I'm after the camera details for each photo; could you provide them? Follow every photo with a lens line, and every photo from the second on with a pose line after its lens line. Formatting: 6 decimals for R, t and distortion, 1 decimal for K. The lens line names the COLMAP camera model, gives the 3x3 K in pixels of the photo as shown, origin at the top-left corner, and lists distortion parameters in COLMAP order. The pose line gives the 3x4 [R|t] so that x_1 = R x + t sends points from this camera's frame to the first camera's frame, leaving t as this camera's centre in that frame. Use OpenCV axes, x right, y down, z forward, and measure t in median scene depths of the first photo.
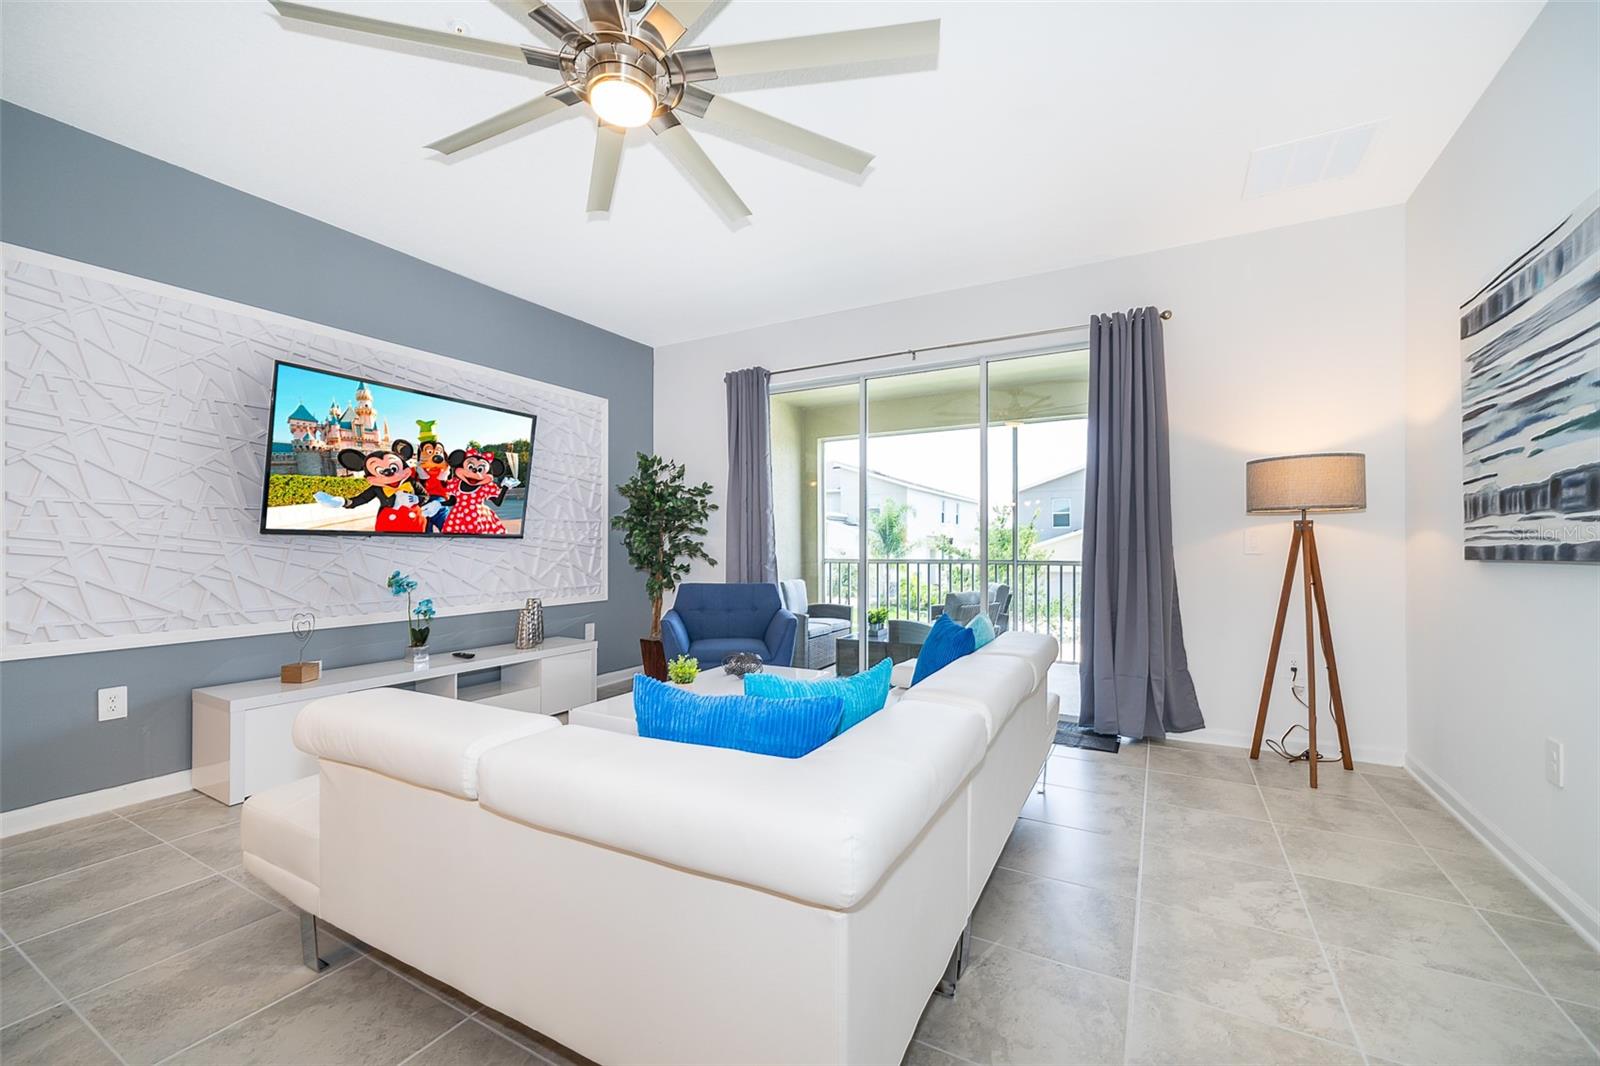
lens RADIAL K [[648.0, 0, 782.6], [0, 648.0, 533.0], [0, 0, 1]] dist [-0.000241, -0.001290]
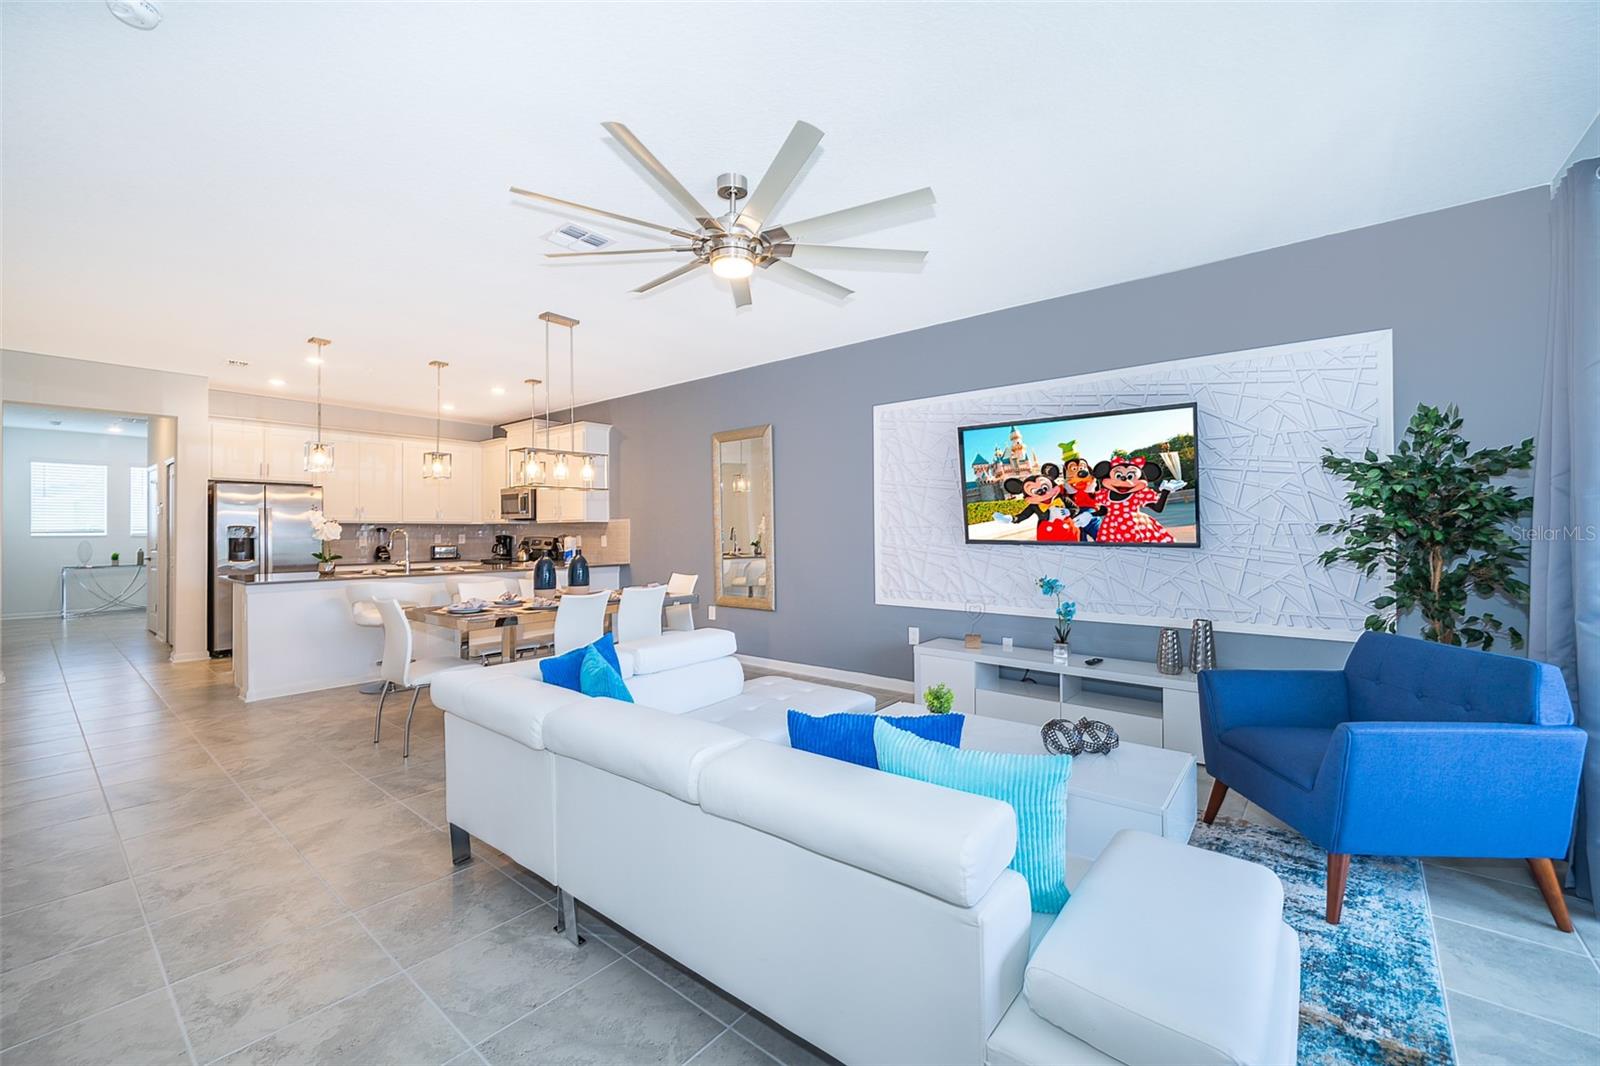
lens RADIAL K [[648.0, 0, 799.8], [0, 648.0, 517.6], [0, 0, 1]] dist [-0.000241, -0.001290]
pose [[-0.158203, -0.018707, -0.987229, 0.612625], [0.023311, 0.999471, -0.022675, -0.027434], [0.987131, -0.026601, -0.157683, 0.699469]]
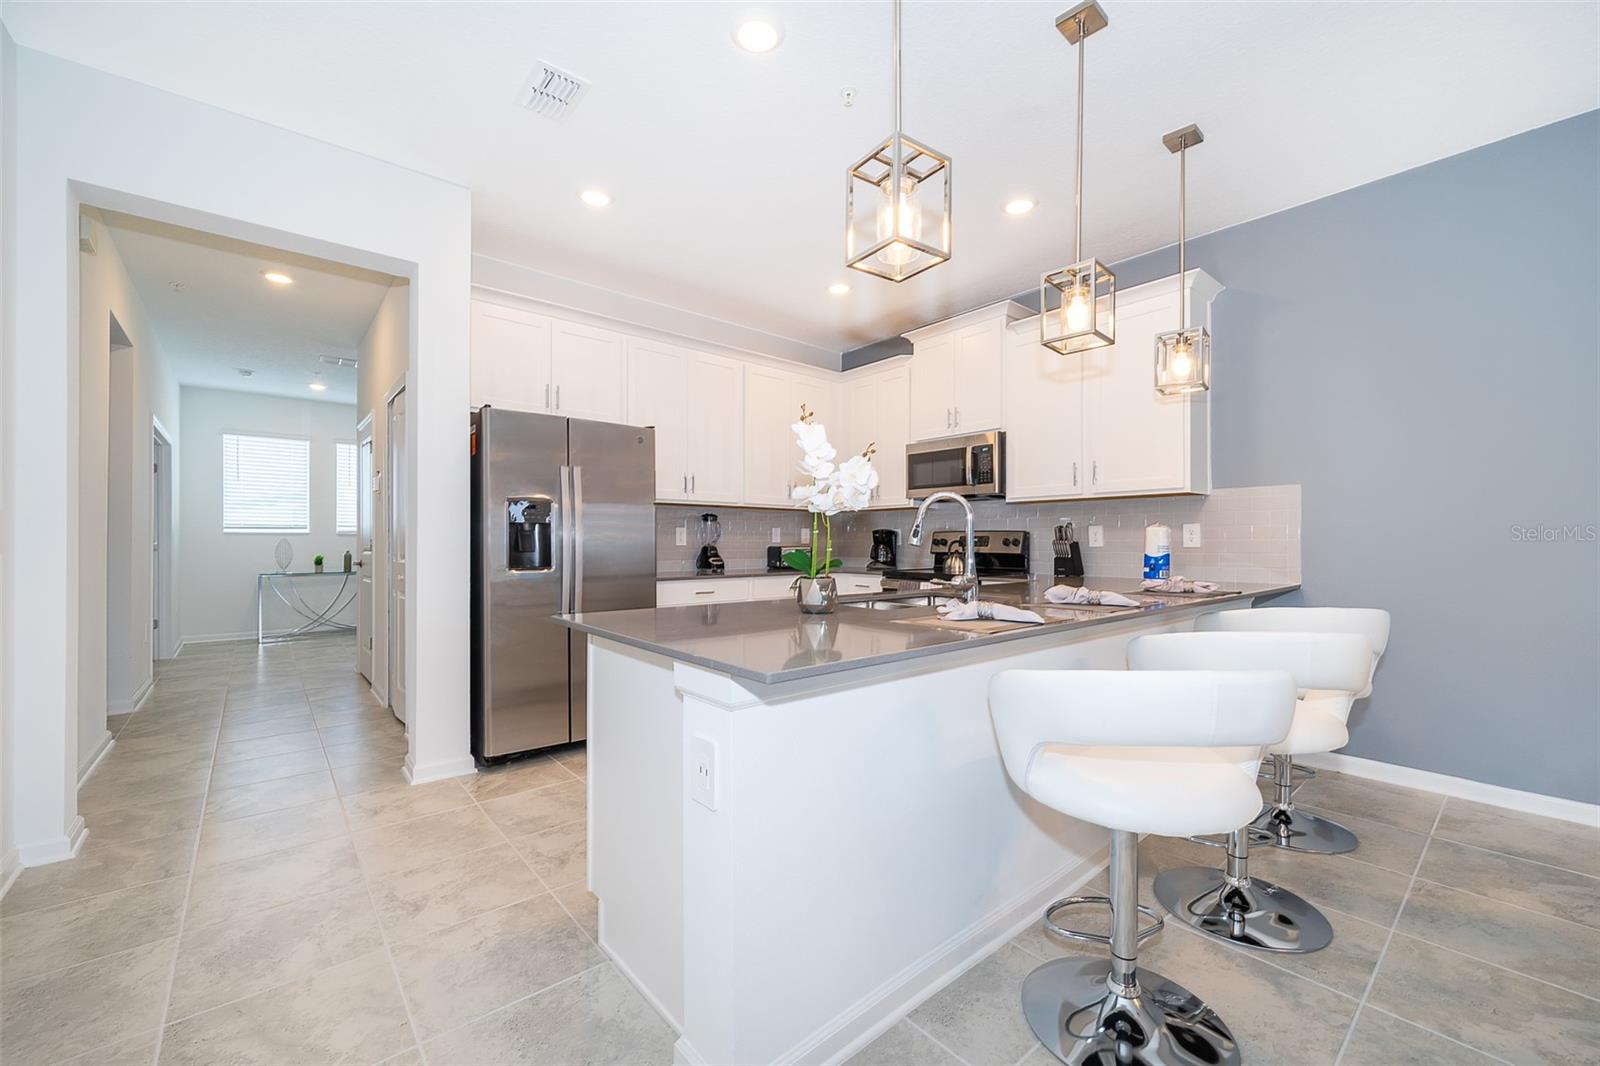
lens RADIAL K [[648.0, 0, 799.8], [0, 648.0, 529.2], [0, 0, 1]] dist [-0.000241, -0.001290]
pose [[-0.335092, -0.018352, -0.942007, -0.195569], [0.018803, 0.999481, -0.026160, -0.009821], [0.941998, -0.026479, -0.334573, -0.451249]]
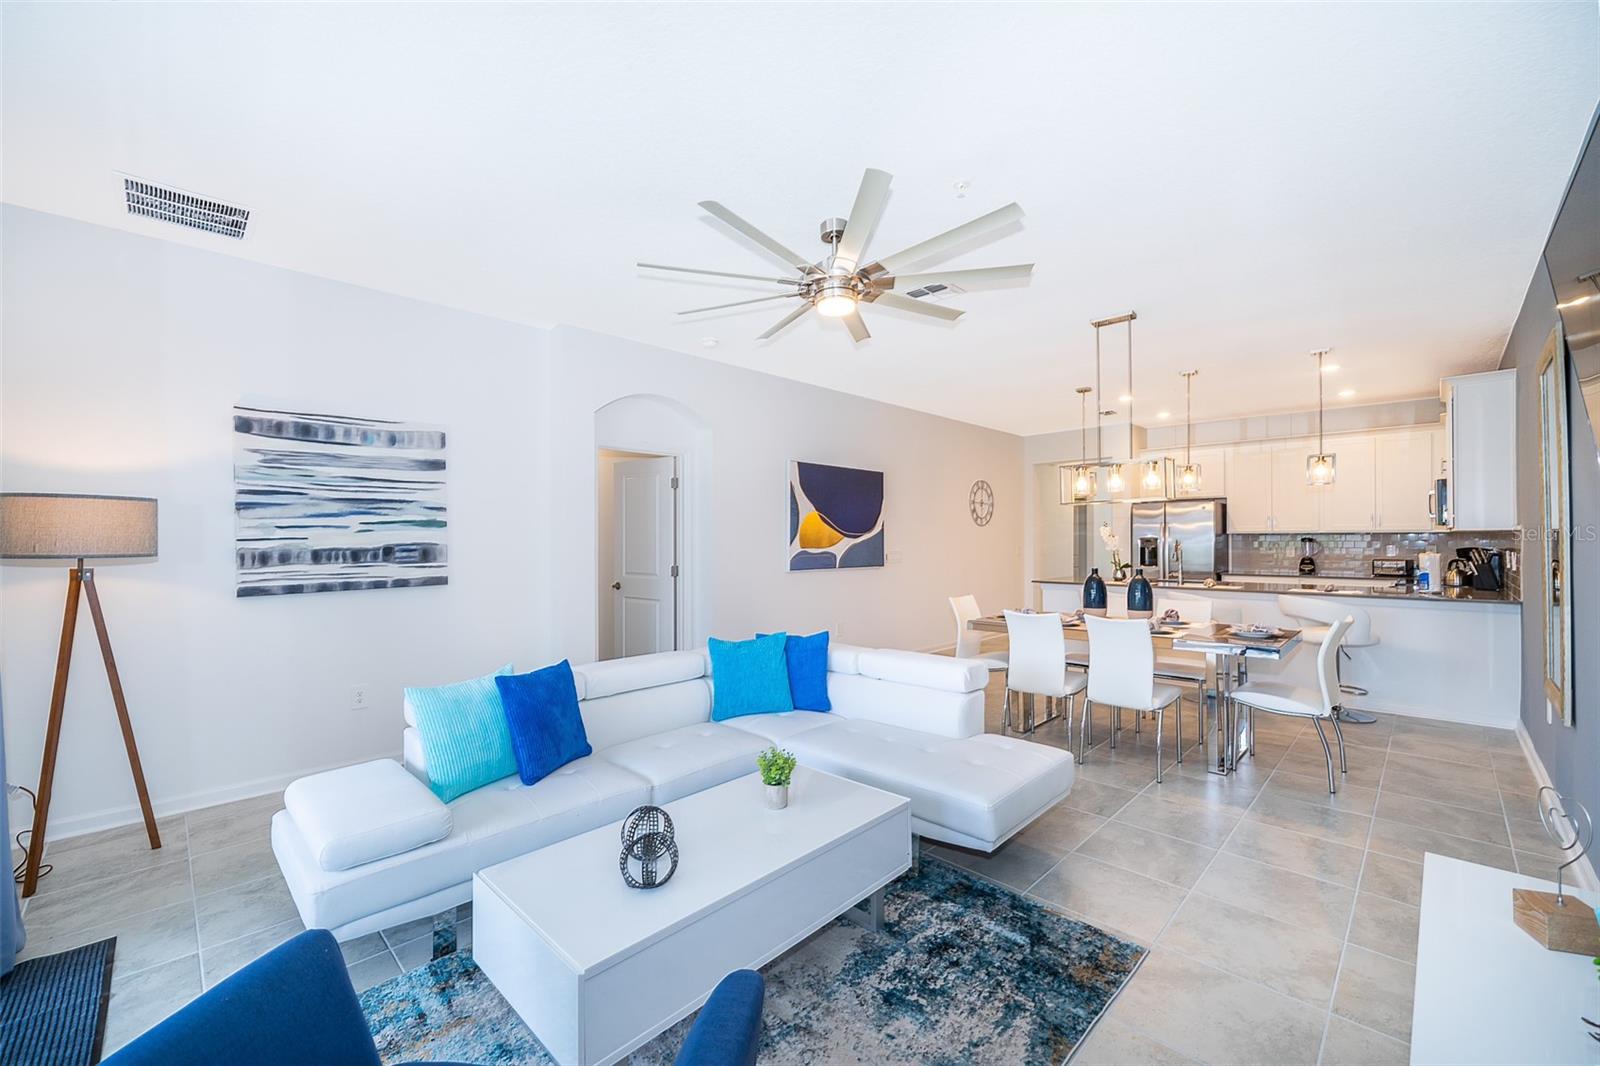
lens RADIAL K [[648.0, 0, 772.1], [0, 648.0, 527.9], [0, 0, 1]] dist [-0.000241, -0.001290]
pose [[-0.961775, 0.010279, 0.273649, -0.261991], [0.000722, 0.999387, -0.035003, -0.037334], [-0.273842, -0.033468, -0.961192, 1.369772]]
